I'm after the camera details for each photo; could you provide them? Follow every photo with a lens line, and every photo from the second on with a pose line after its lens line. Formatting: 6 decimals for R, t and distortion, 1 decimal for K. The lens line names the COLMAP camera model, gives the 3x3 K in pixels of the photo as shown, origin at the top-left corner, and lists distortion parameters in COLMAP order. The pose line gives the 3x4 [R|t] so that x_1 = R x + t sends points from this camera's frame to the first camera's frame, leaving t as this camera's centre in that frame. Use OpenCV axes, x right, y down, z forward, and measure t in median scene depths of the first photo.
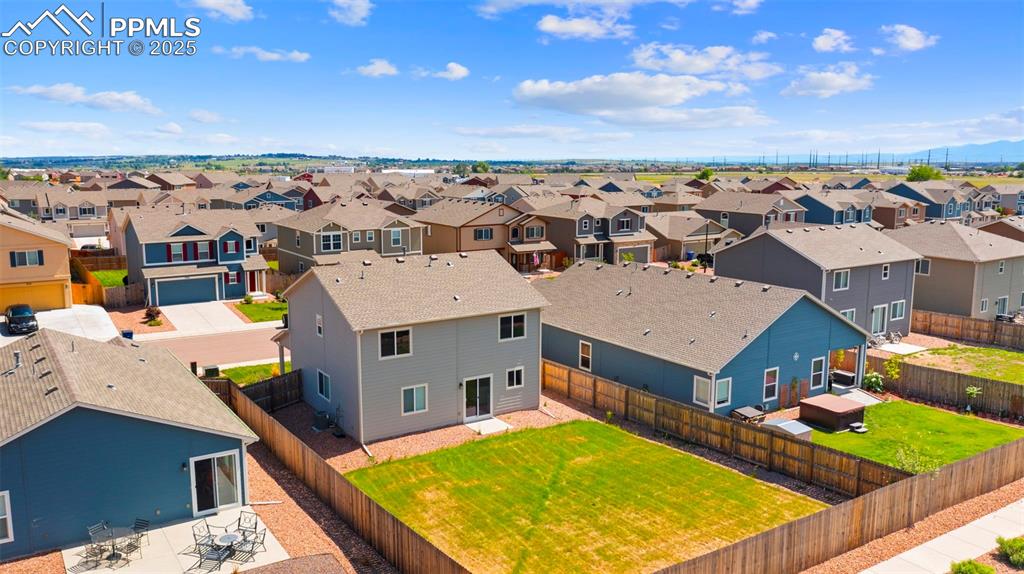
lens RADIAL K [[817.0, 0, 512.0], [0, 817.0, 287.0], [0, 0, 1]] dist [-0.005826, 0.005718]
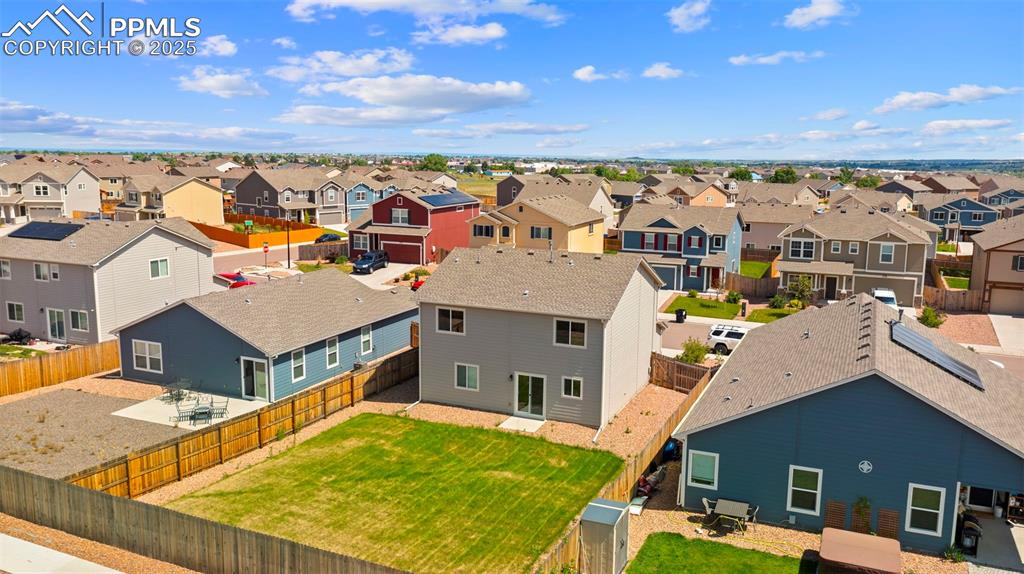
lens RADIAL K [[817.0, 0, 512.0], [0, 817.0, 287.0], [0, 0, 1]] dist [-0.005826, 0.005718]
pose [[0.534329, 0.143240, -0.833051, 0.747858], [-0.146343, 0.986331, 0.075729, -0.066587], [0.832512, 0.081447, 0.547988, 0.414000]]
